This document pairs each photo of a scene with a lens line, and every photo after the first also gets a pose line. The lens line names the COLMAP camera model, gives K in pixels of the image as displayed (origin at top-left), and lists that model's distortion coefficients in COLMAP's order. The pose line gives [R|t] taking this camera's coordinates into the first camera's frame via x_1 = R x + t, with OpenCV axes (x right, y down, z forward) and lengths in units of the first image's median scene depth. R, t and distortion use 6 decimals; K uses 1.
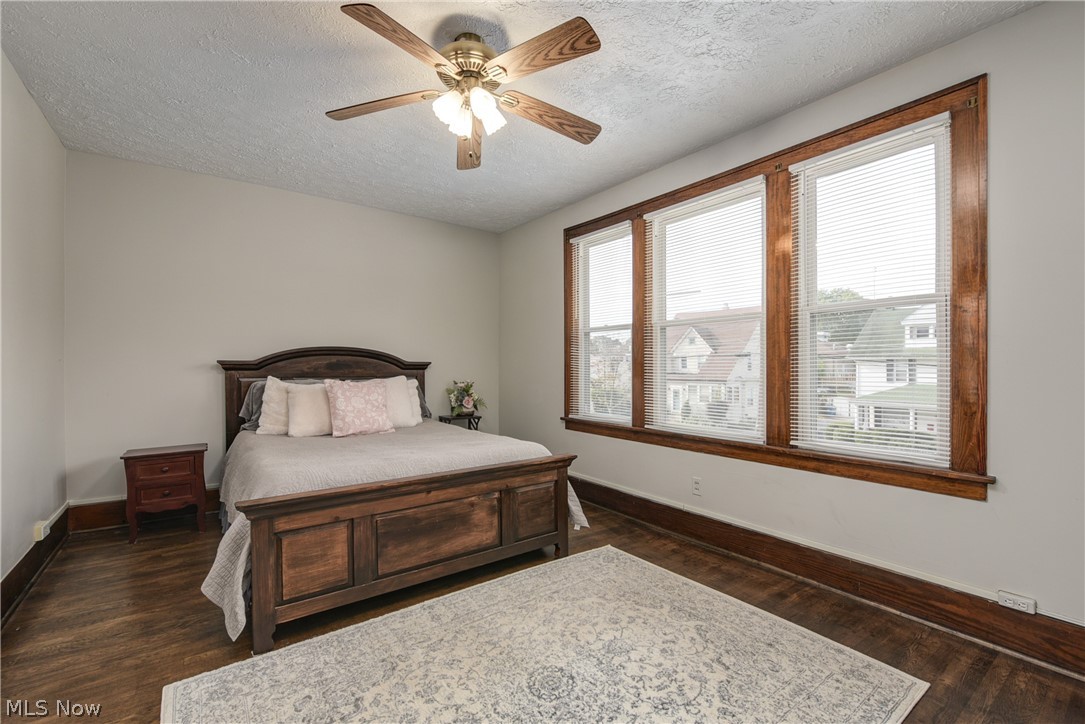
lens RADIAL K [[448.0, 0, 539.1], [0, 448.0, 365.5], [0, 0, 1]] dist [-0.010180, -0.000014]
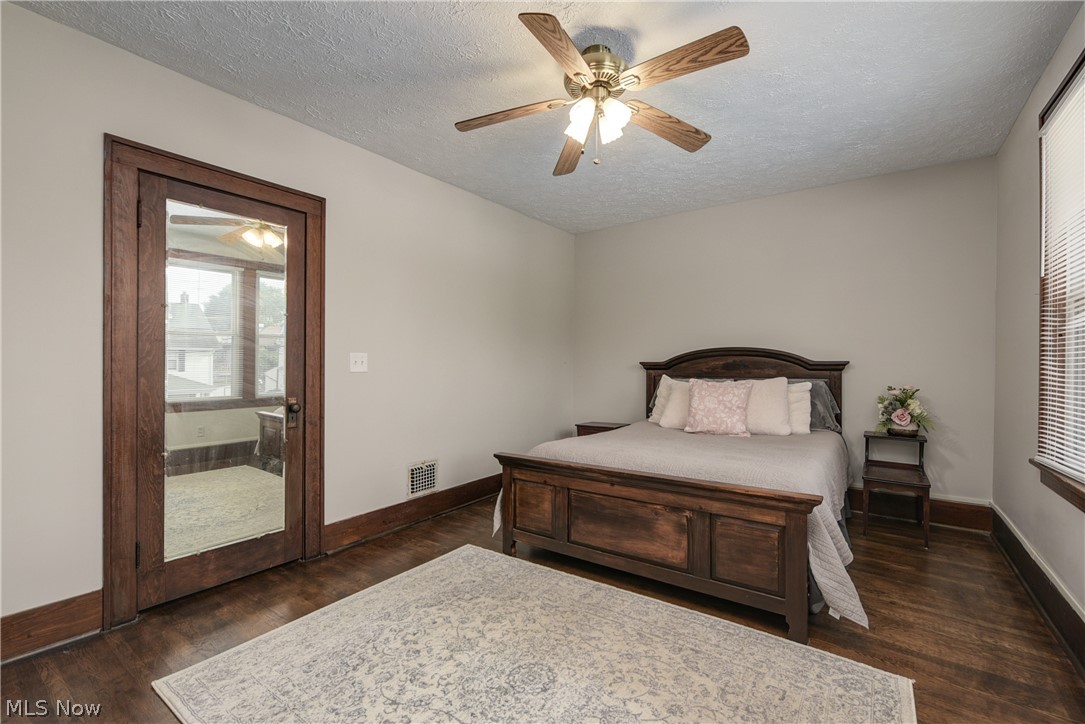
lens RADIAL K [[448.0, 0, 539.1], [0, 448.0, 365.5], [0, 0, 1]] dist [-0.010180, -0.000014]
pose [[0.333193, -0.002496, -0.942855, 0.638421], [0.002269, 0.999996, -0.001846, 0.000369], [0.942856, -0.001524, 0.333197, 0.437101]]
